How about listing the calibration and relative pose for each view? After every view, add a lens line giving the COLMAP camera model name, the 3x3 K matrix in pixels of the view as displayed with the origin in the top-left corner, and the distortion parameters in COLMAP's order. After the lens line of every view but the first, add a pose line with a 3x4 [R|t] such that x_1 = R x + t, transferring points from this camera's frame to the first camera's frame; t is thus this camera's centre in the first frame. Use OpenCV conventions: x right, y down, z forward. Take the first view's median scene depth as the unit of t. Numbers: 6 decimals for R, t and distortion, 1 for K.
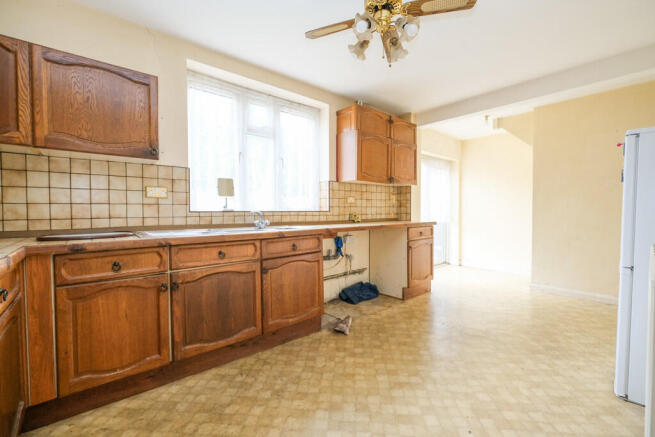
lens RADIAL K [[282.8, 0, 332.6], [0, 282.8, 218.3], [0, 0, 1]] dist [-0.005164, -0.000994]
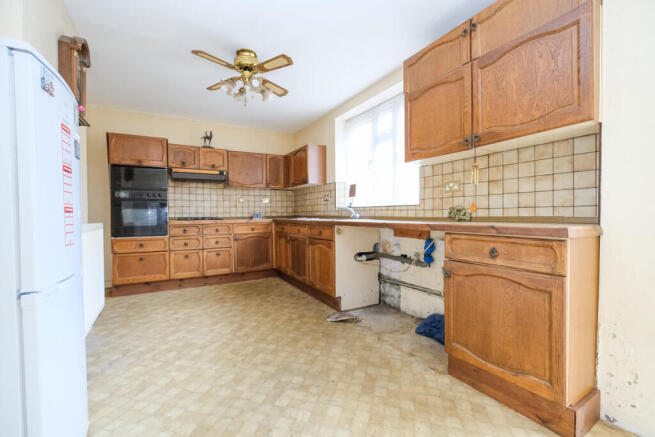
lens RADIAL K [[282.8, 0, 329.2], [0, 282.8, 217.7], [0, 0, 1]] dist [-0.005164, -0.000994]
pose [[-0.194536, 0.021344, -0.980663, 1.201660], [-0.017036, 0.999539, 0.025134, -0.007184], [0.980748, 0.021596, -0.194082, 1.327254]]
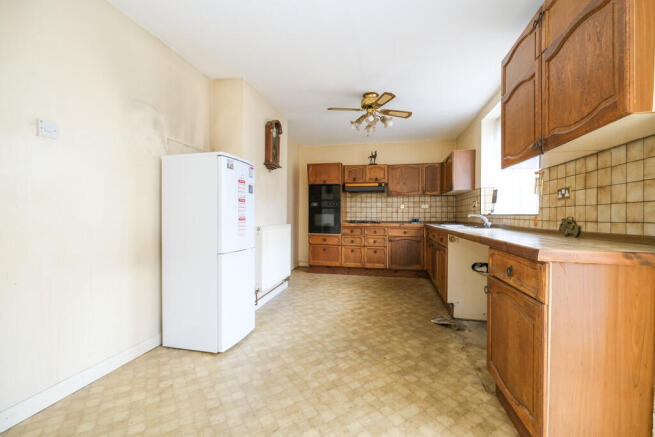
lens RADIAL K [[282.8, 0, 330.4], [0, 282.8, 216.7], [0, 0, 1]] dist [-0.005164, -0.000994]
pose [[-0.803355, 0.002762, -0.595494, 1.170729], [-0.017965, 0.999422, 0.028872, -0.044641], [0.595229, 0.033892, -0.802841, 1.829308]]
